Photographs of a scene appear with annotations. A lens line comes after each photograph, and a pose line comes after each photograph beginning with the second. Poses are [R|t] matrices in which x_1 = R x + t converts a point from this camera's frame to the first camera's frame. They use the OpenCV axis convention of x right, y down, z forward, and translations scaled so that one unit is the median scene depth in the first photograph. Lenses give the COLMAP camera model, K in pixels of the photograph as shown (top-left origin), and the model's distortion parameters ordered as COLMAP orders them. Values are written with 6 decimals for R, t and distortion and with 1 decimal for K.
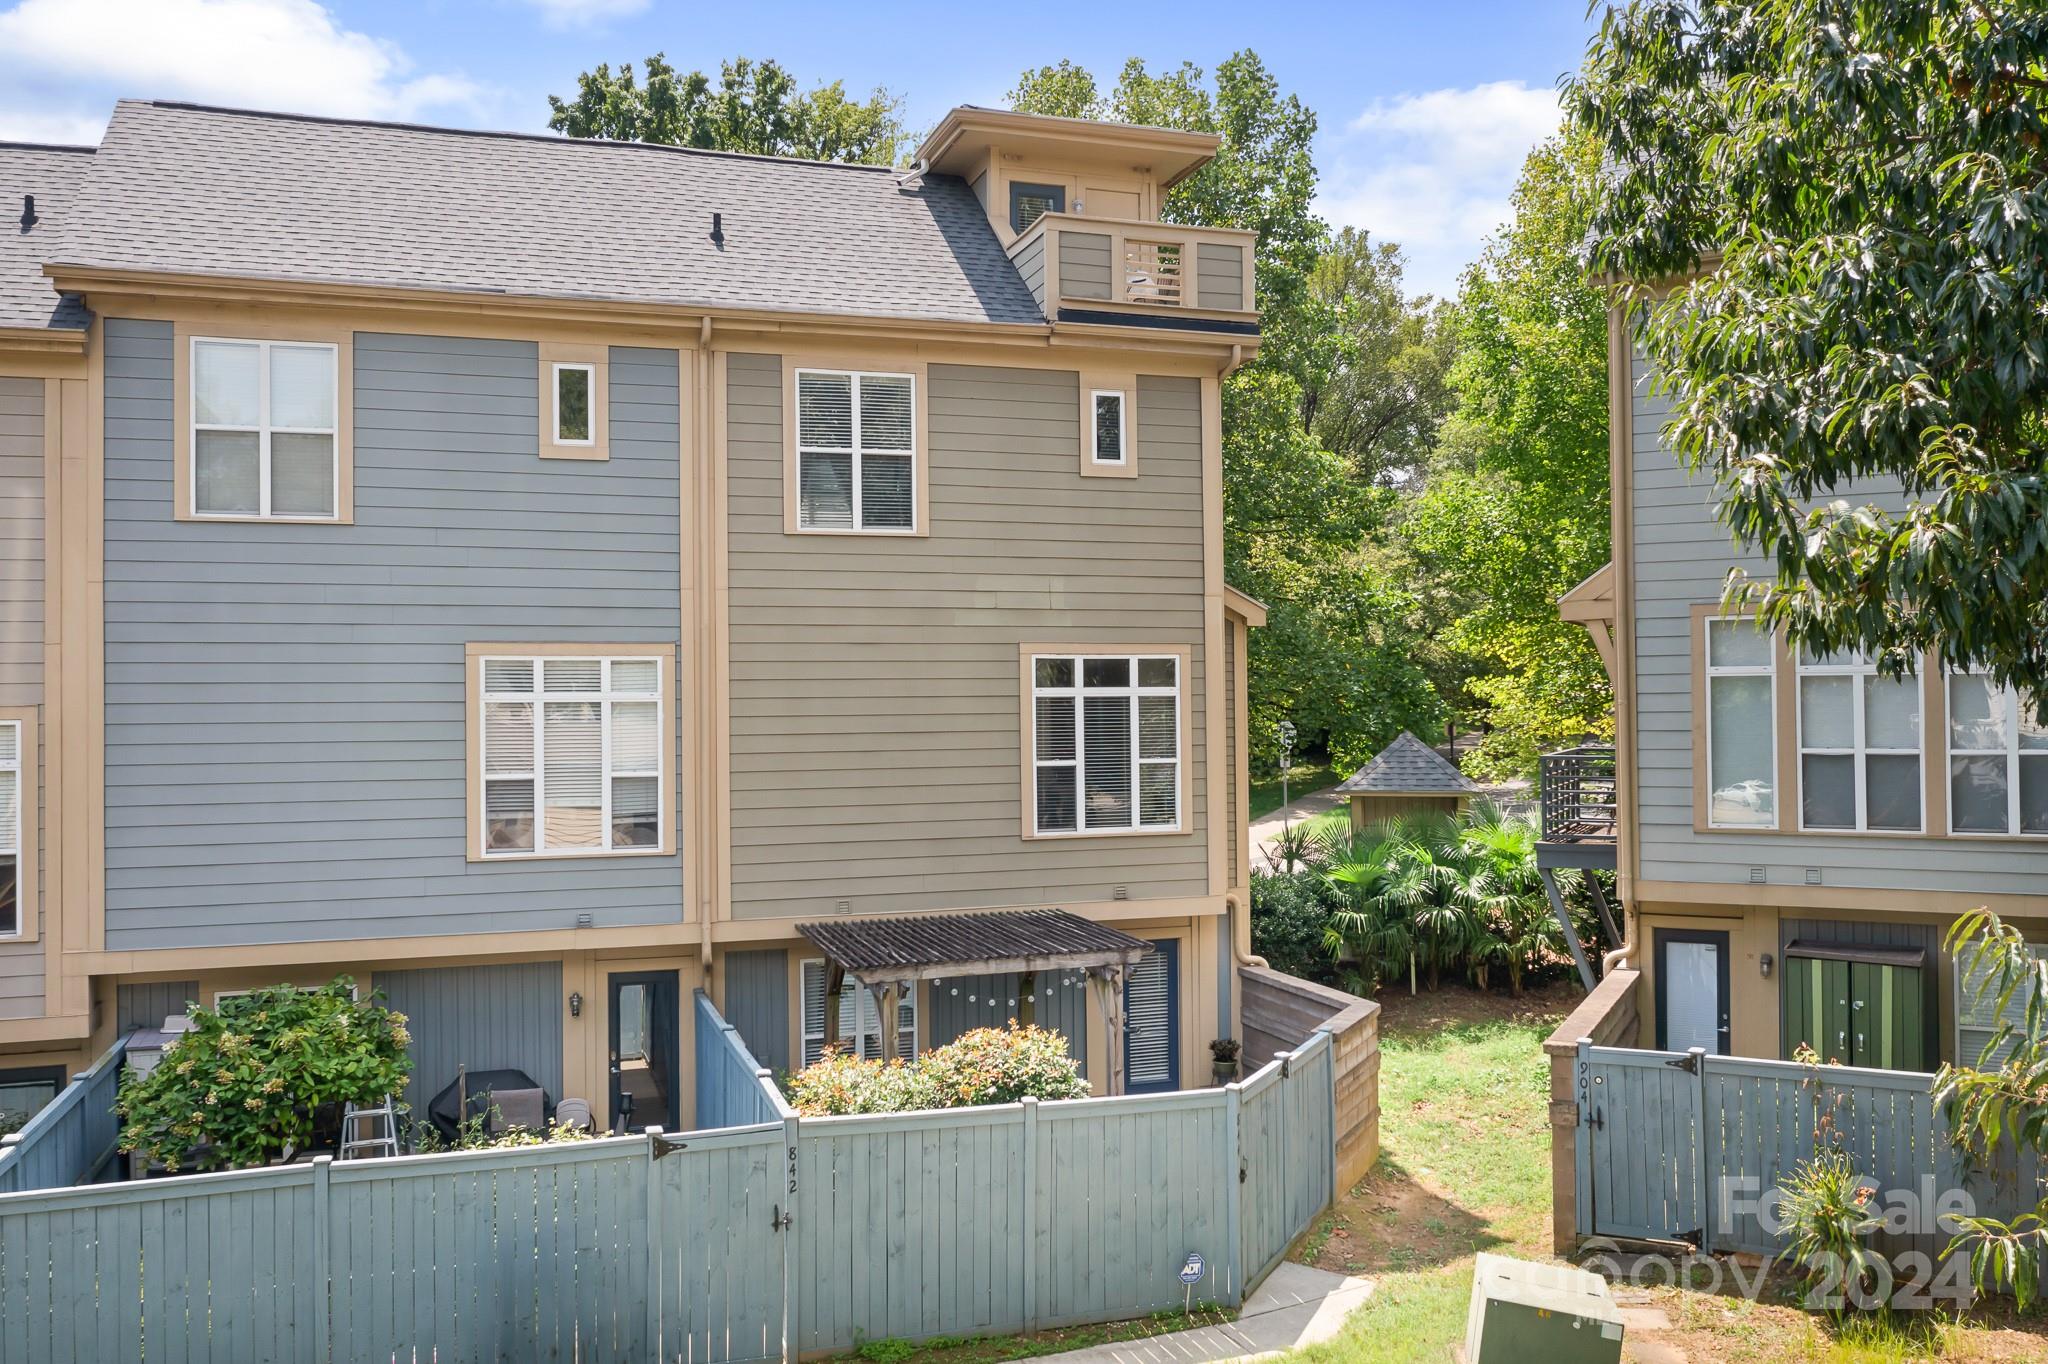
lens RADIAL K [[1587.2, 0, 1024.0], [0, 1587.2, 682.0], [0, 0, 1]] dist [-0.026478, 0.000269]
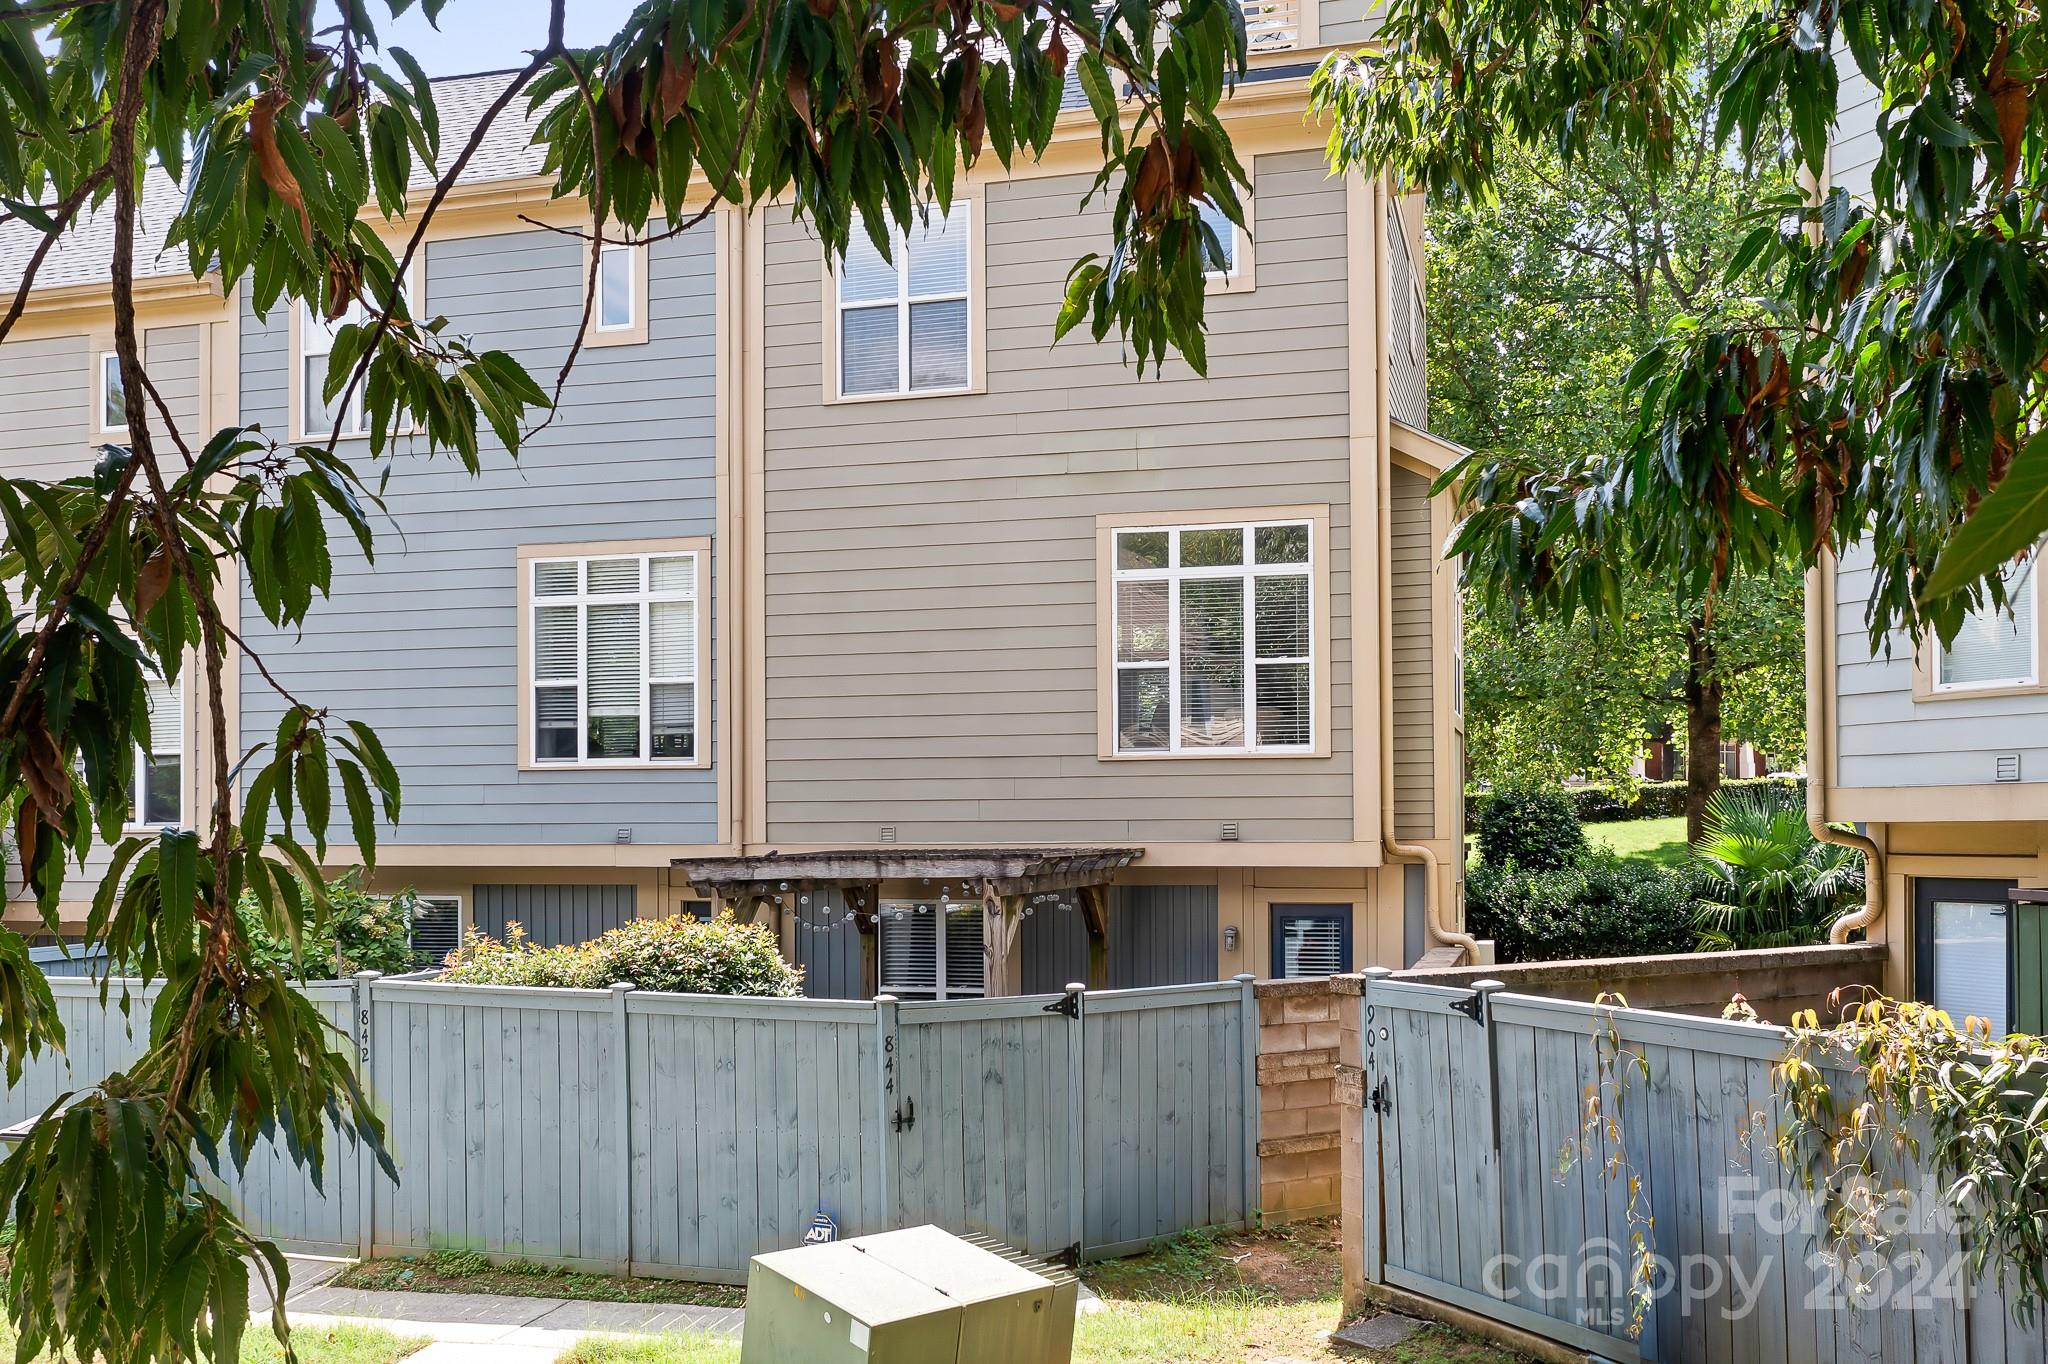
lens RADIAL K [[1660.5, 0, 1024.2], [0, 1660.5, 805.2], [0, 0, 1]] dist [-0.008328, 0.000648]
pose [[0.851662, 0.006613, -0.524050, 0.434432], [0.006302, 0.999719, 0.022856, 0.109548], [0.524054, -0.022769, 0.851381, 0.280851]]
